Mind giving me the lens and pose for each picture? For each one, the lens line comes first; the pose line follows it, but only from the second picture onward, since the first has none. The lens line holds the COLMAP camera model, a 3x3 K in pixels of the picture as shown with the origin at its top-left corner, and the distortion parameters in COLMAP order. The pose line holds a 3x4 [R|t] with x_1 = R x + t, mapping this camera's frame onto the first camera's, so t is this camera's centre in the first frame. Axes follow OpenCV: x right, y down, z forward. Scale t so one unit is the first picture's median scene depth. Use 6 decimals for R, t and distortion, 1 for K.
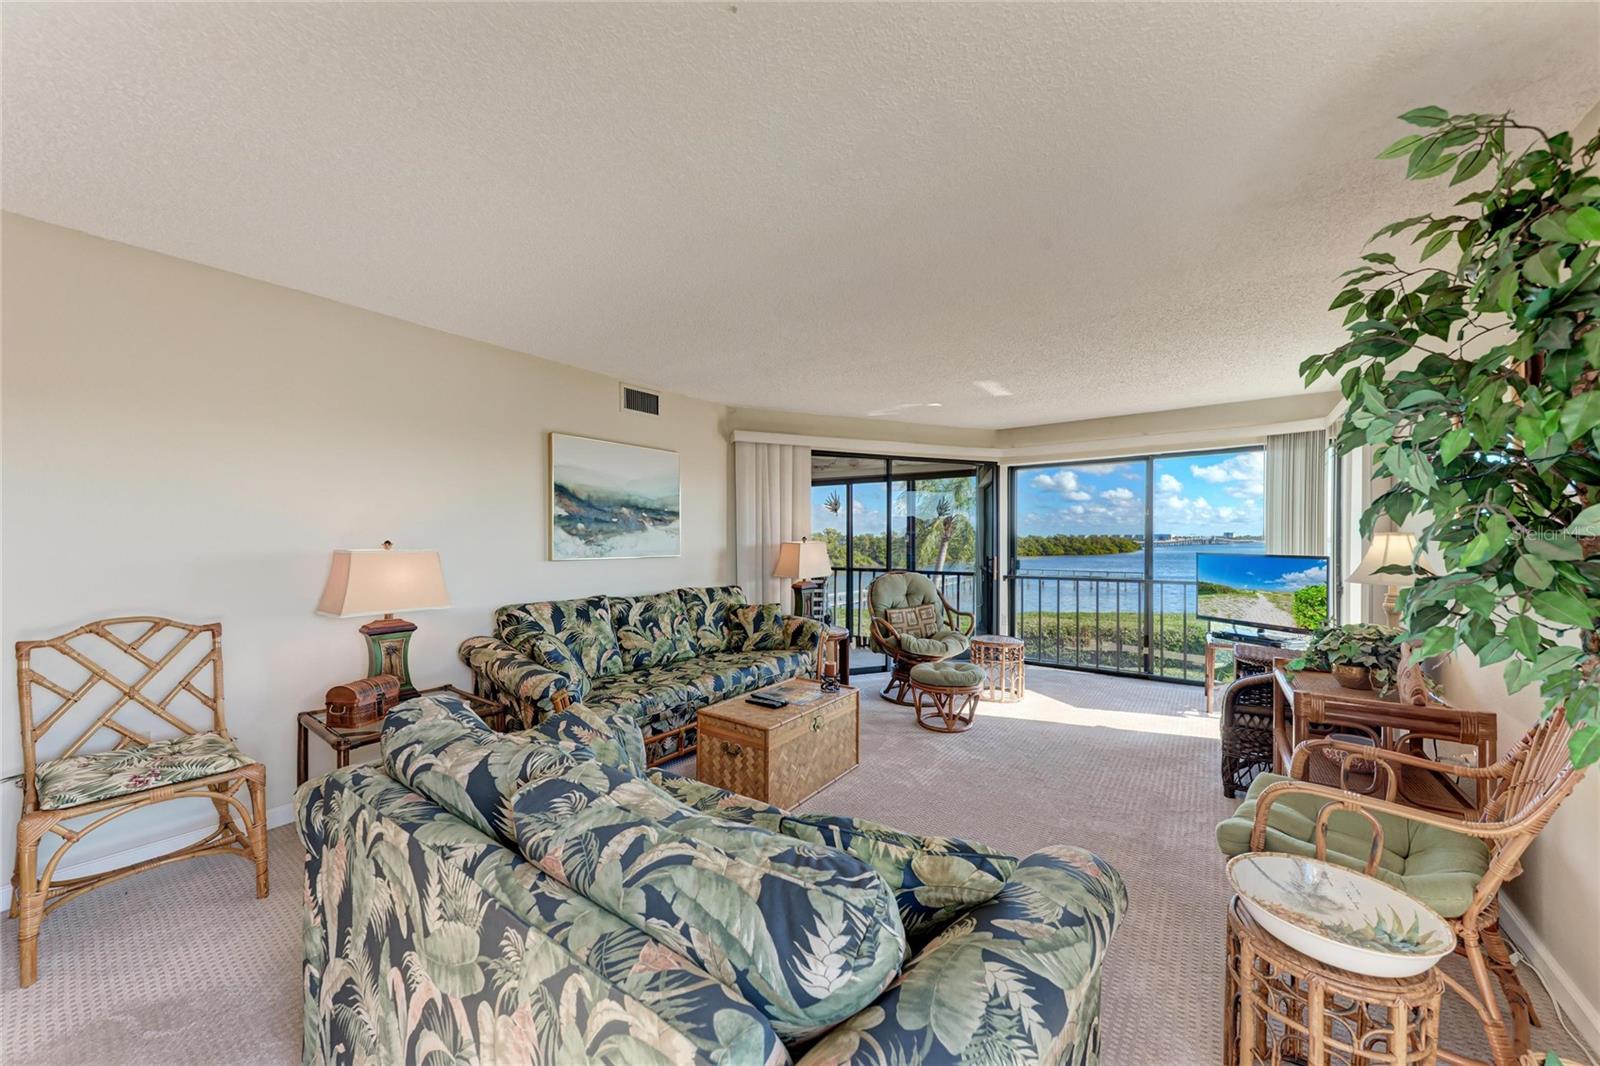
lens RADIAL K [[575.3, 0, 801.7], [0, 575.3, 539.0], [0, 0, 1]] dist [-0.000020, -0.000181]
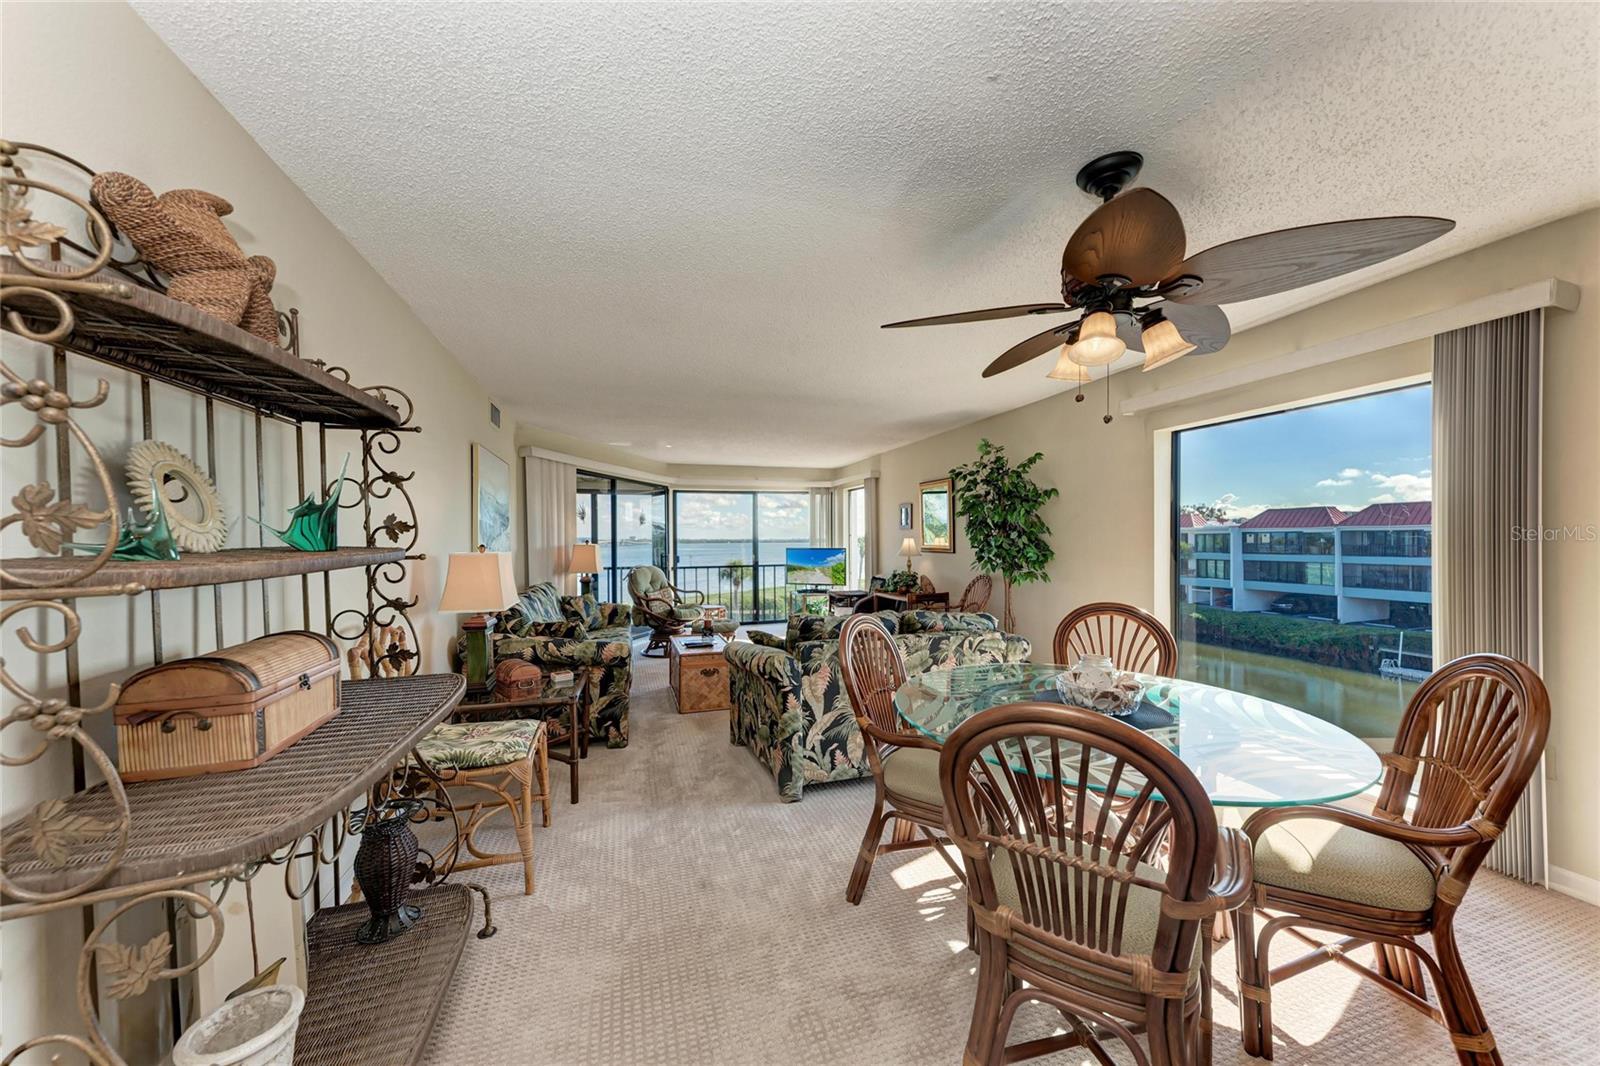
lens RADIAL K [[547.0, 0, 808.6], [0, 547.0, 540.4], [0, 0, 1]] dist [-0.000248, -0.000014]
pose [[0.587664, -0.003591, 0.809097, -0.780618], [0.005534, 0.999985, 0.000419, -0.001025], [-0.809086, 0.004232, 0.587675, -0.084088]]
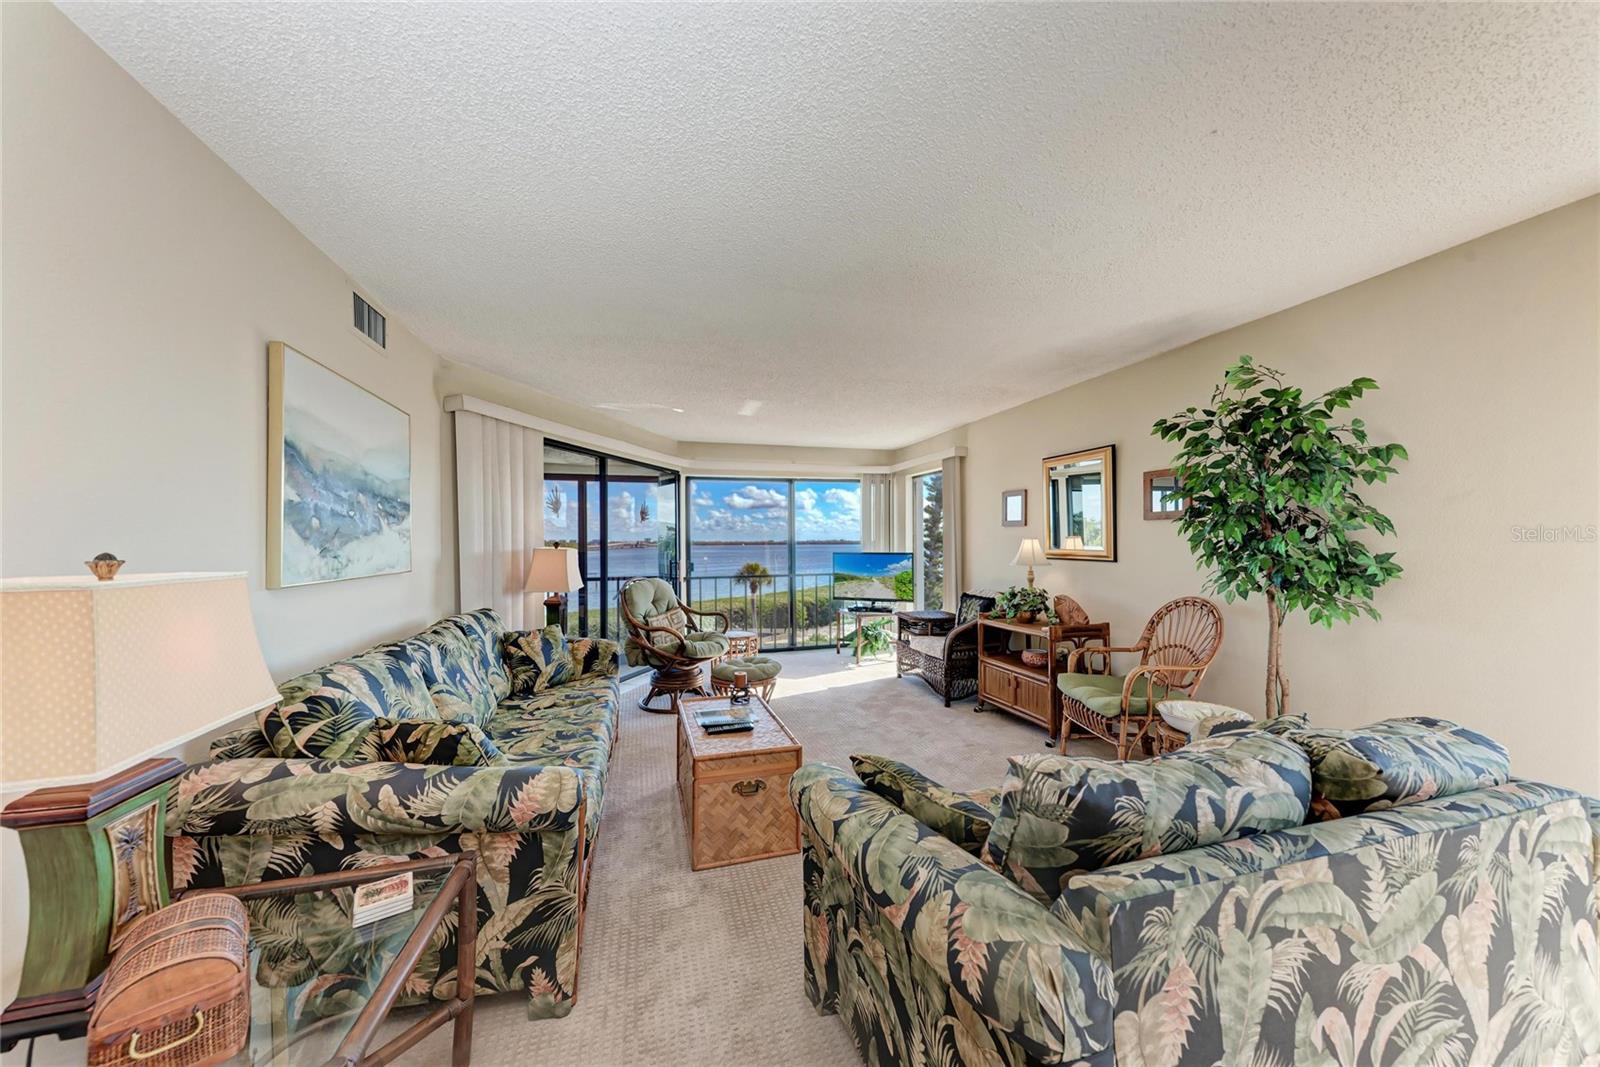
lens RADIAL K [[548.8, 0, 809.6], [0, 548.8, 540.7], [0, 0, 1]] dist [0.005822, -0.000027]
pose [[0.607891, -0.000843, 0.794020, -0.469787], [0.005409, 0.999981, -0.003079, -0.000991], [-0.794002, 0.006167, 0.607884, 0.275196]]
